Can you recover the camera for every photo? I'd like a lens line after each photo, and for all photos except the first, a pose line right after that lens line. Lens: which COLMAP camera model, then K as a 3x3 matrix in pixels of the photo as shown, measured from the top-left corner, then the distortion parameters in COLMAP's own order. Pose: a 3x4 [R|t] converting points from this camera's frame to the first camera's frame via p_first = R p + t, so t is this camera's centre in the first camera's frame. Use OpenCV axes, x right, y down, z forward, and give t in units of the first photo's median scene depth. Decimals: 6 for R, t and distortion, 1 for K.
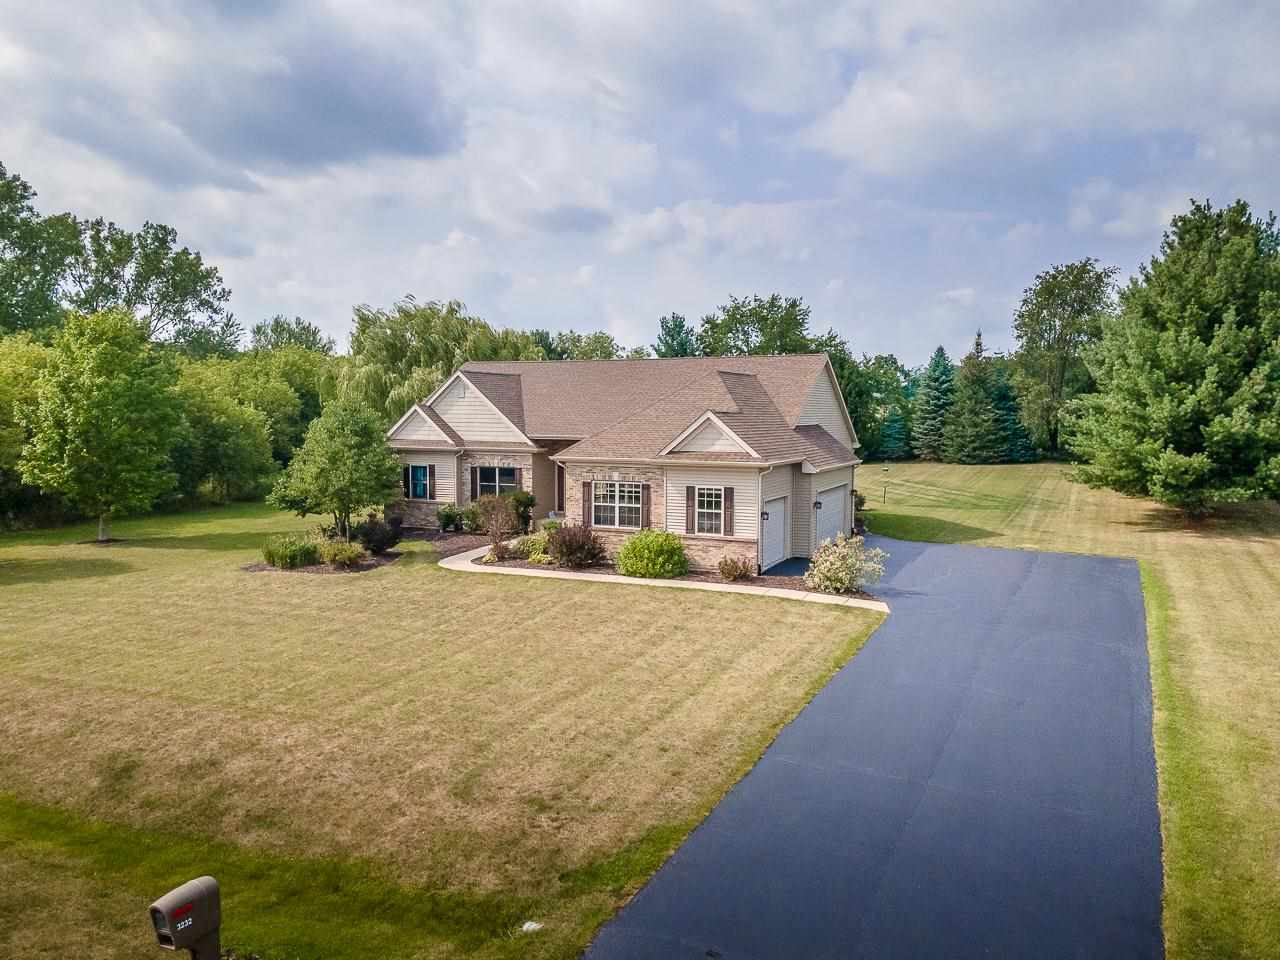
lens RADIAL K [[915.0, 0, 640.0], [0, 915.0, 480.0], [0, 0, 1]] dist [0.028646, 0.000382]
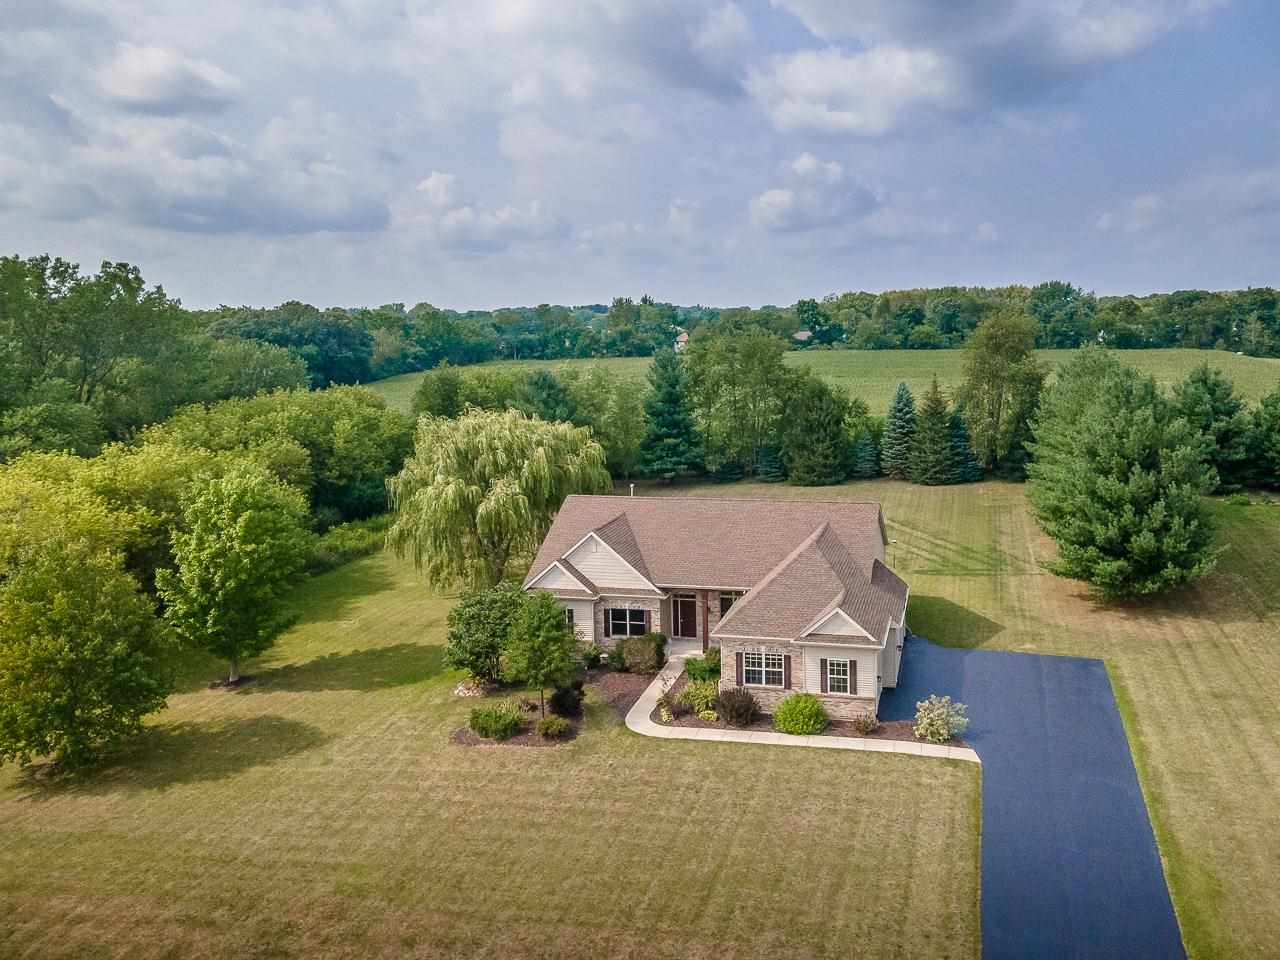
lens RADIAL K [[973.4, 0, 722.2], [0, 973.4, 423.2], [0, 0, 1]] dist [0.060229, 0.002999]
pose [[0.977764, -0.046088, 0.204580, -0.290079], [0.035370, 0.997818, 0.055745, -0.333034], [-0.206703, -0.047269, 0.977261, -0.296534]]
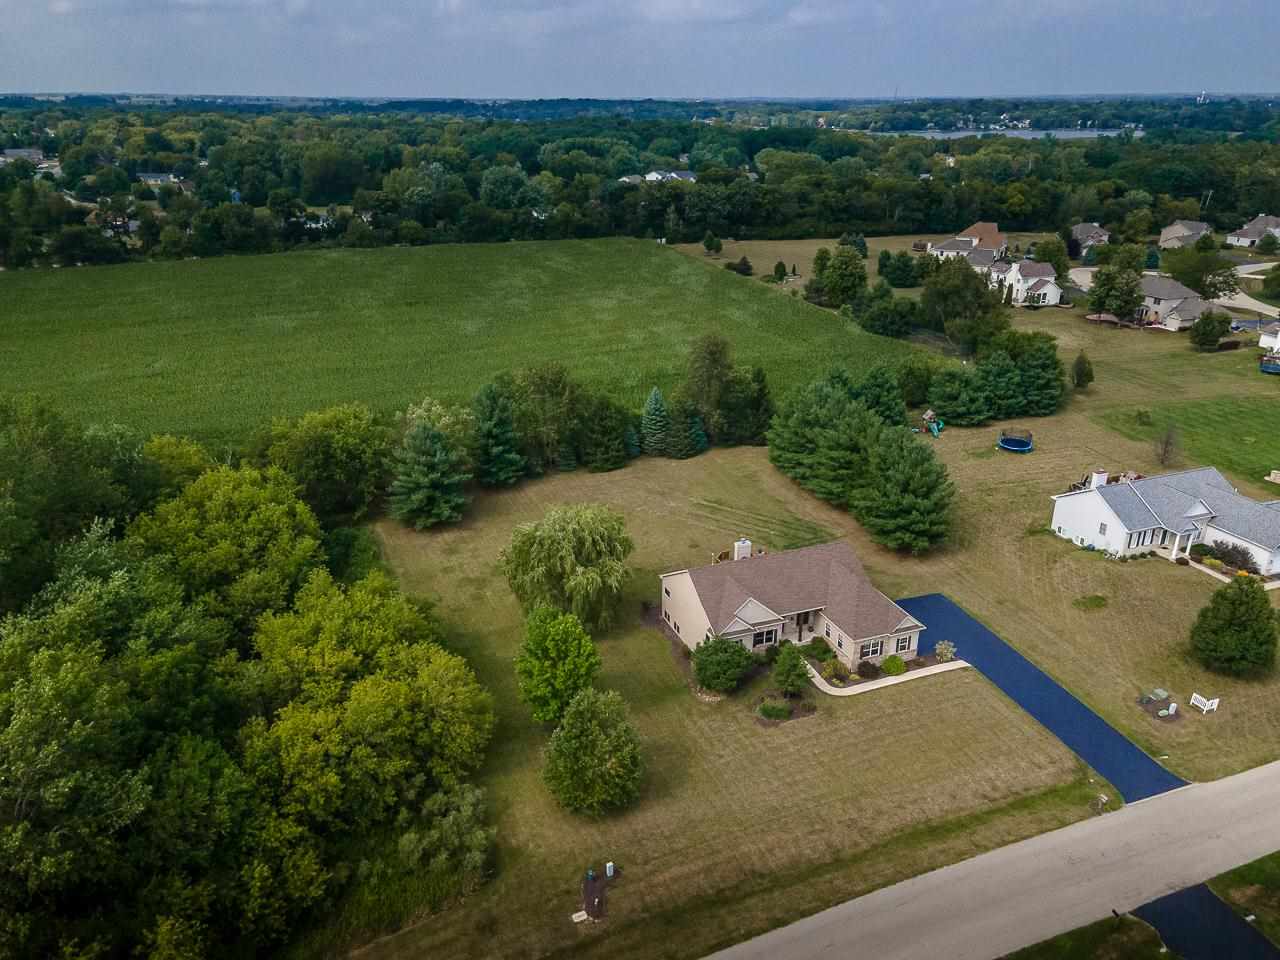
lens RADIAL K [[915.0, 0, 640.0], [0, 915.0, 480.0], [0, 0, 1]] dist [0.028646, 0.000382]
pose [[0.707182, -0.265189, 0.655415, -1.809858], [0.052361, 0.944093, 0.325494, -1.148349], [-0.705090, -0.195865, 0.681531, -0.262709]]
